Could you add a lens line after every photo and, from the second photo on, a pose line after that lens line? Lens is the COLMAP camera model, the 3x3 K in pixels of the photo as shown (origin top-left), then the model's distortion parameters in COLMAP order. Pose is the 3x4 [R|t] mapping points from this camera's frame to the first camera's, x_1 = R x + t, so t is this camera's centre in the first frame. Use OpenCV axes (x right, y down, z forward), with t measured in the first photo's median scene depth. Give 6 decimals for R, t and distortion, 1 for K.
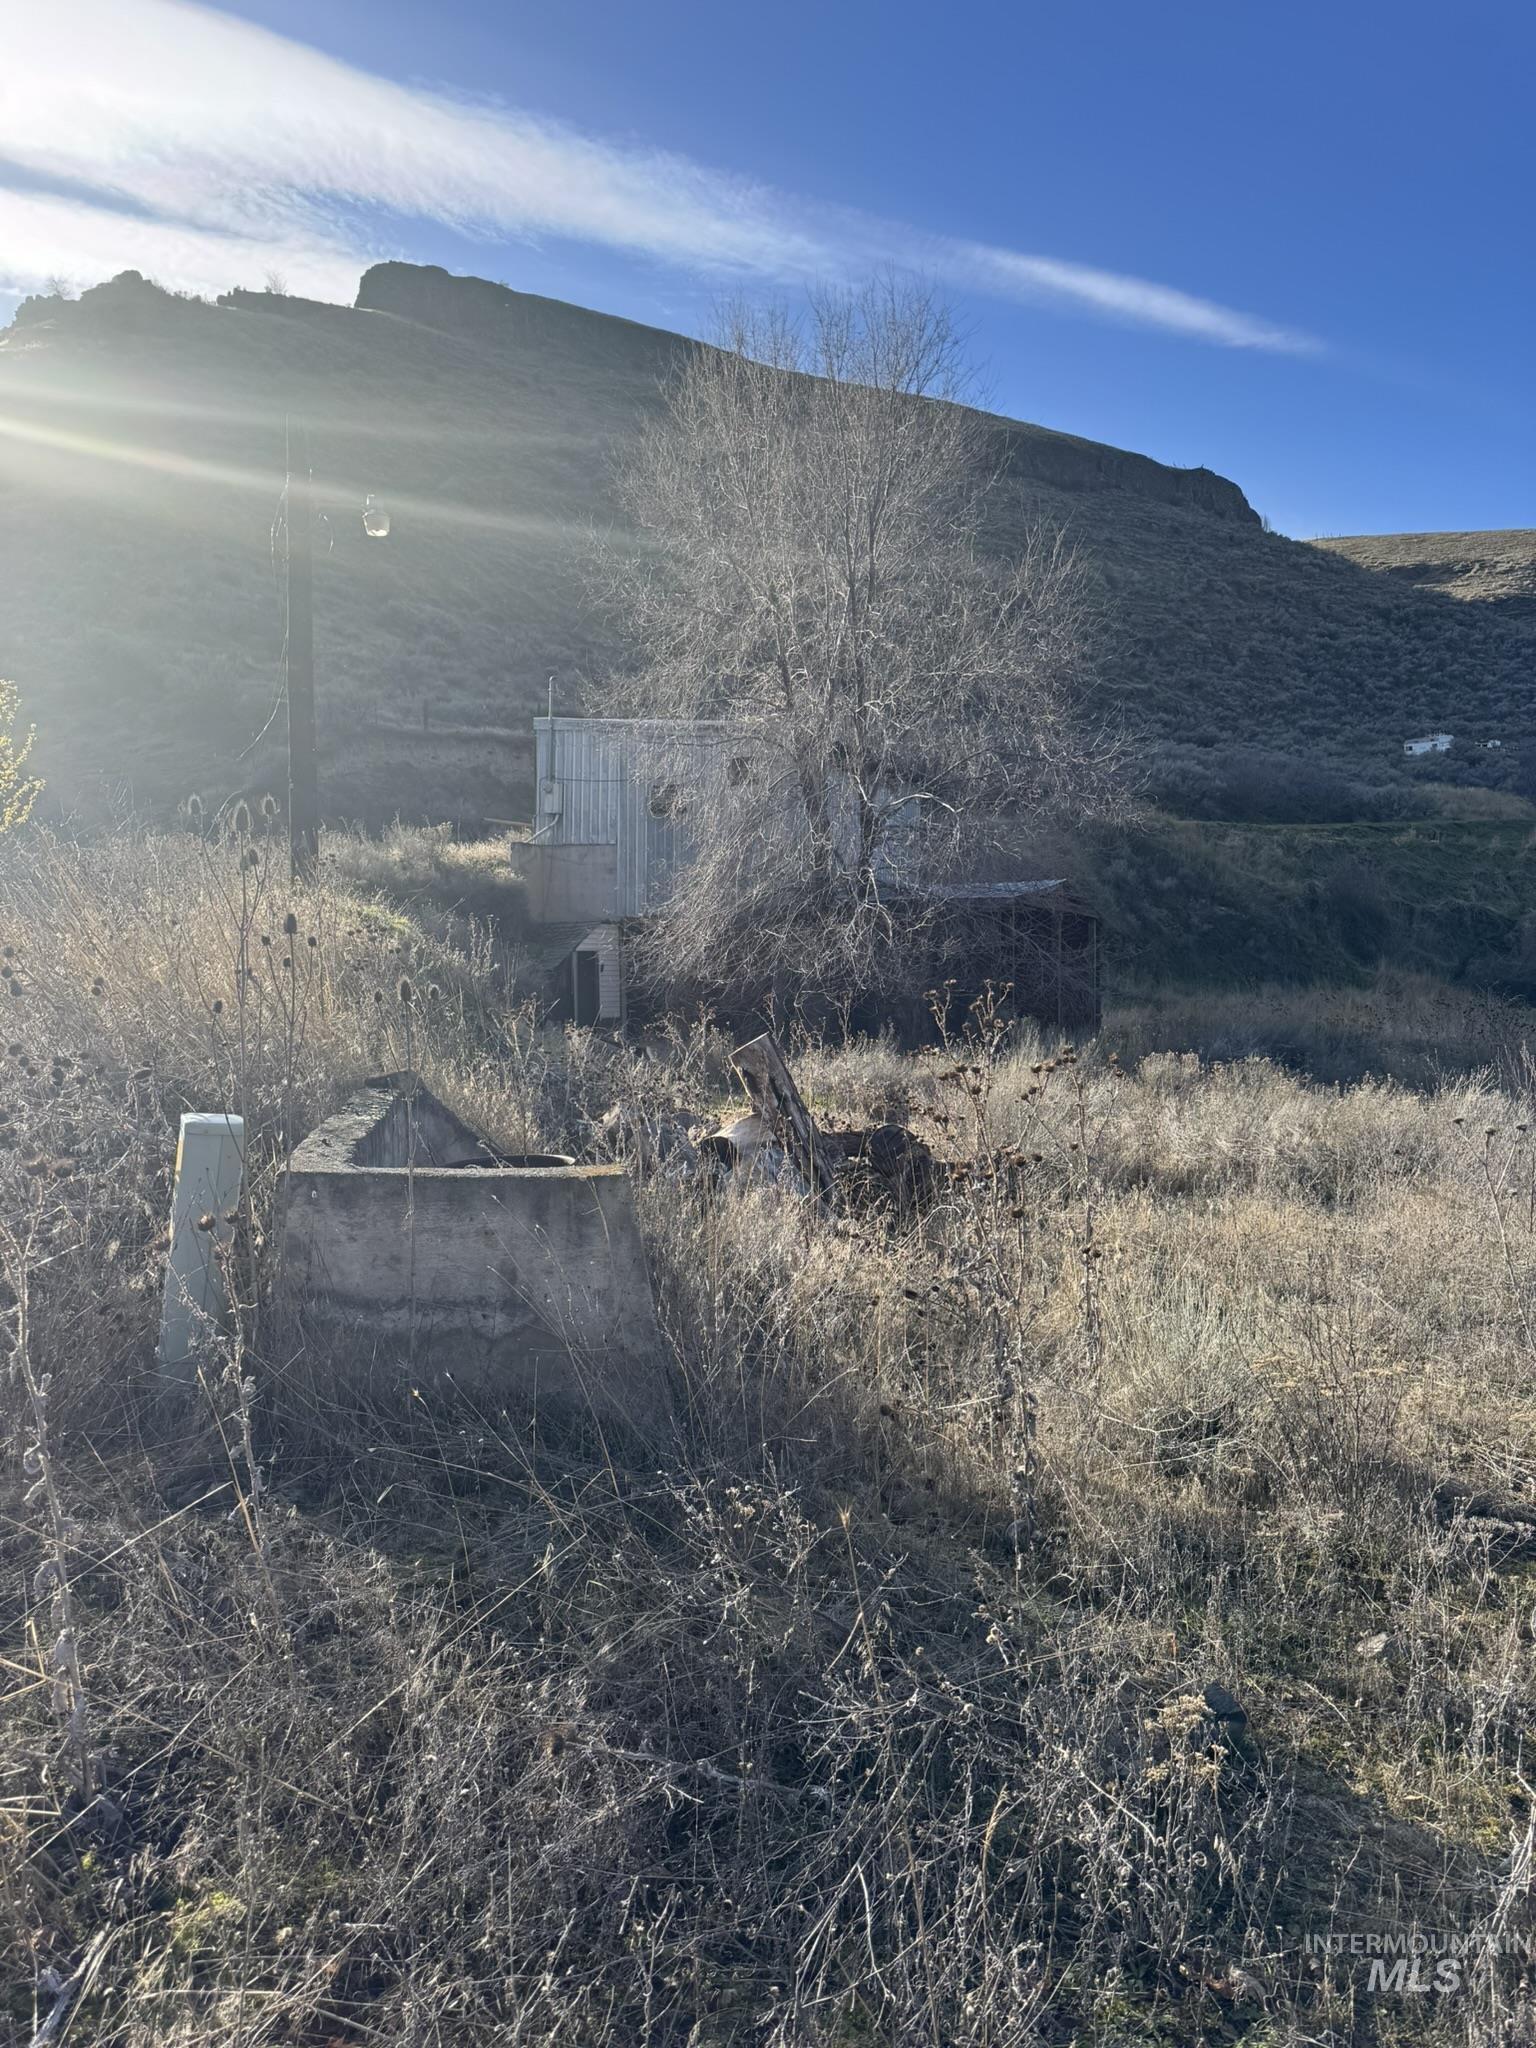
lens RADIAL K [[1428.3, 0, 773.8], [0, 1428.3, 1010.4], [0, 0, 1]] dist [0.123163, -0.191999]
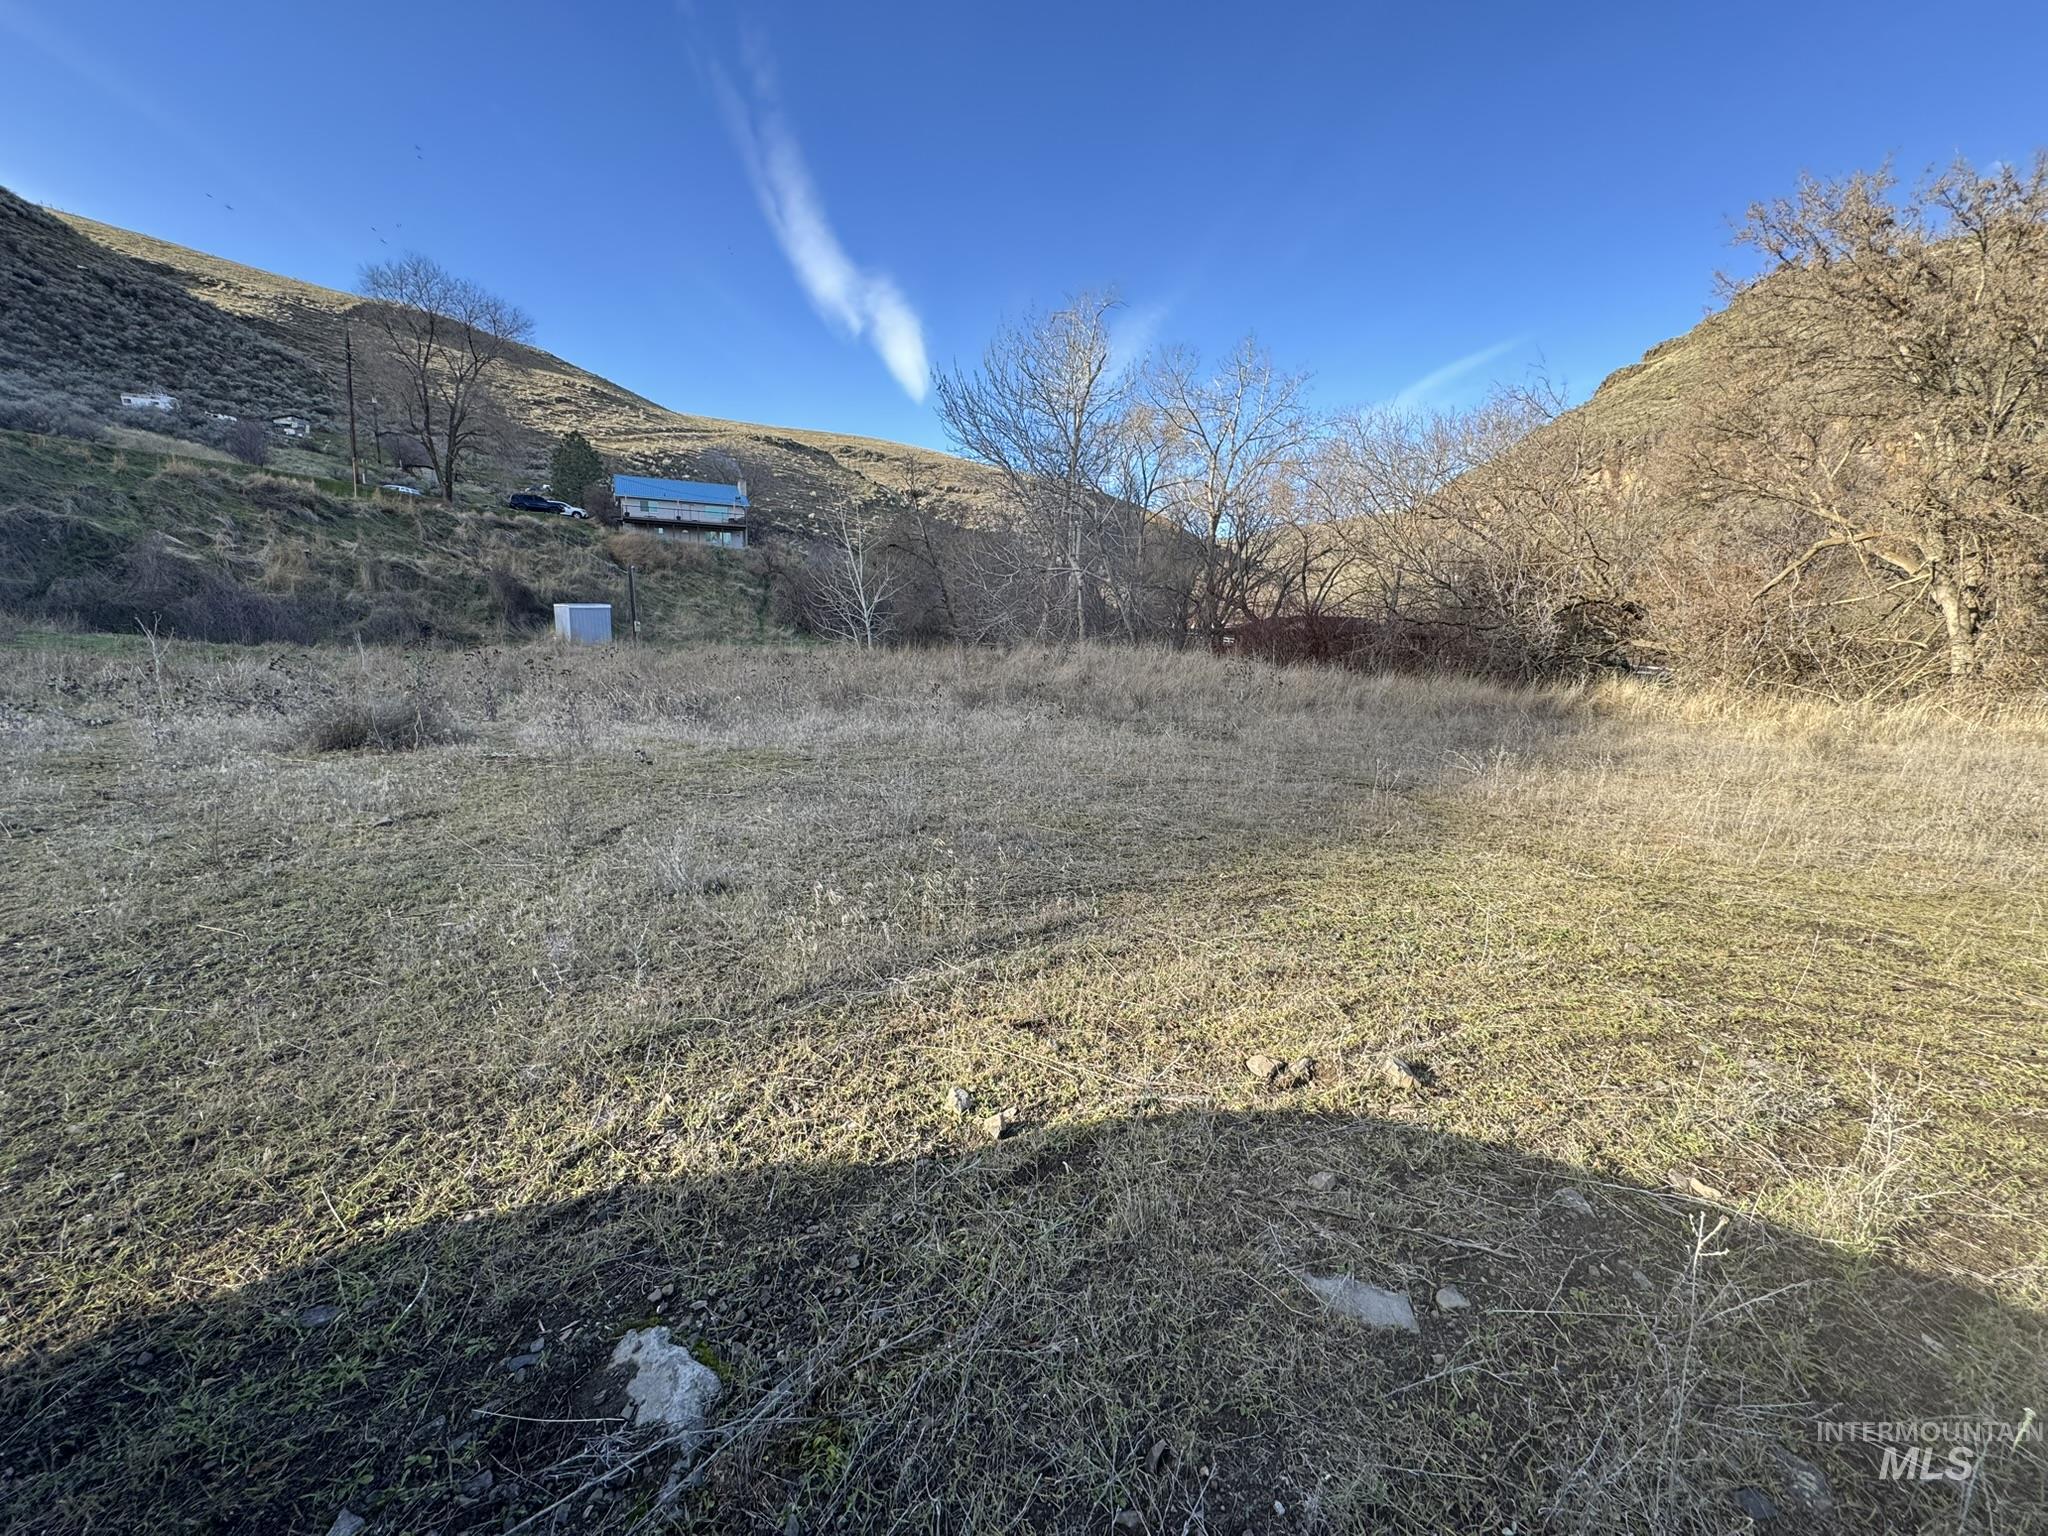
lens RADIAL K [[816.0, 0, 1020.9], [0, 816.0, 764.3], [0, 0, 1]] dist [0.000076, -0.000244]
pose [[0.393074, -0.132786, 0.909869, 0.624224], [-0.006070, 0.989122, 0.146975, 0.000608], [-0.919487, -0.063295, 0.387992, 0.676803]]
